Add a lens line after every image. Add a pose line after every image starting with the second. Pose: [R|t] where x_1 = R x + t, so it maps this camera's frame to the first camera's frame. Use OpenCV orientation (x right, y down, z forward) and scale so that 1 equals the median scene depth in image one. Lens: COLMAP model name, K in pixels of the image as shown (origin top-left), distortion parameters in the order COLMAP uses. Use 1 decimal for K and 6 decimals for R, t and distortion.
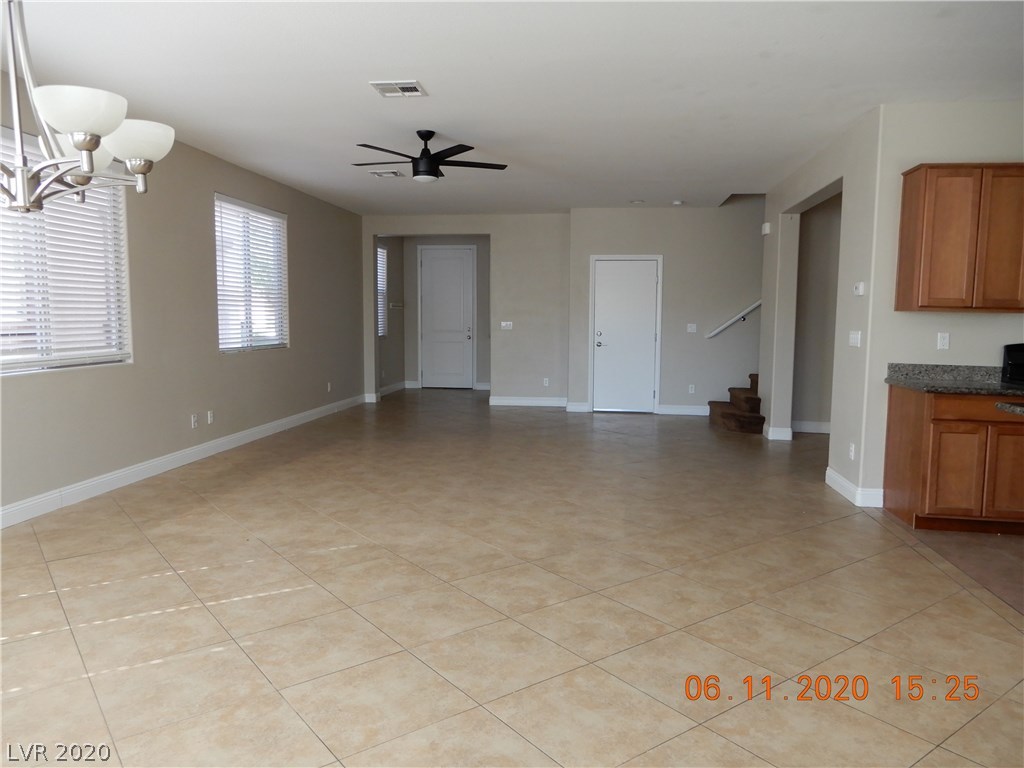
lens RADIAL K [[733.9, 0, 518.8], [0, 733.9, 384.9], [0, 0, 1]] dist [0.025090, -0.001436]
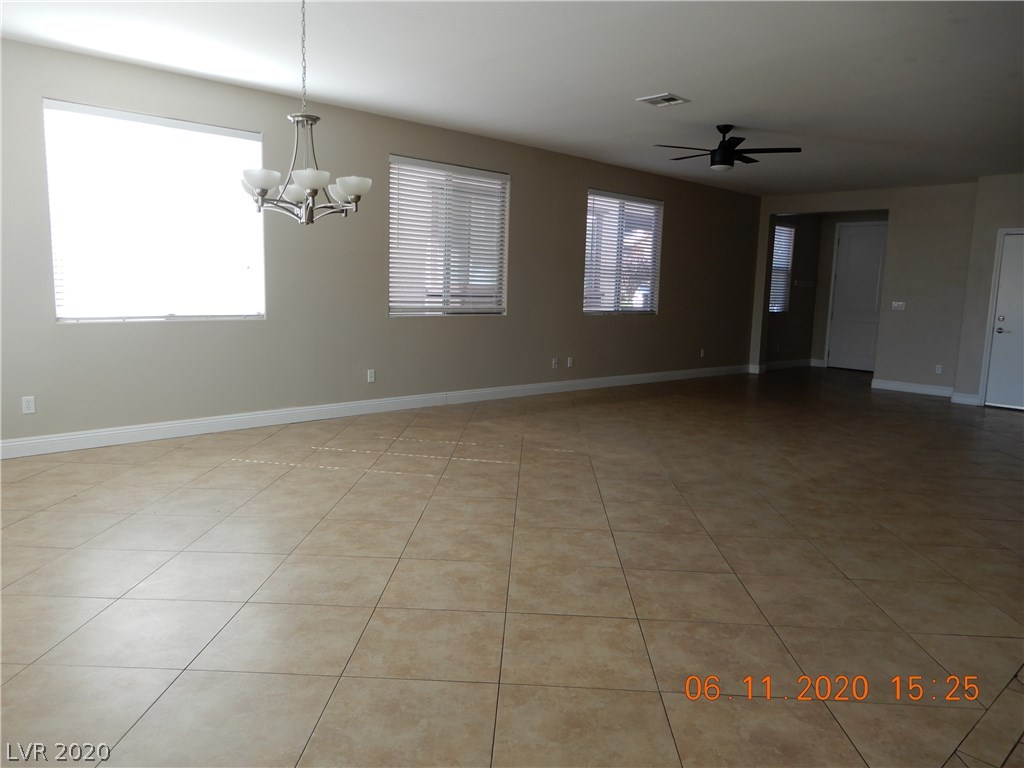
lens RADIAL K [[726.5, 0, 511.7], [0, 726.5, 374.5], [0, 0, 1]] dist [0.008078, 0.001695]
pose [[0.783401, 0.099269, -0.613538, 0.347560], [-0.090453, 0.994862, 0.045471, 0.019009], [0.614899, 0.019874, 0.788355, -0.088738]]
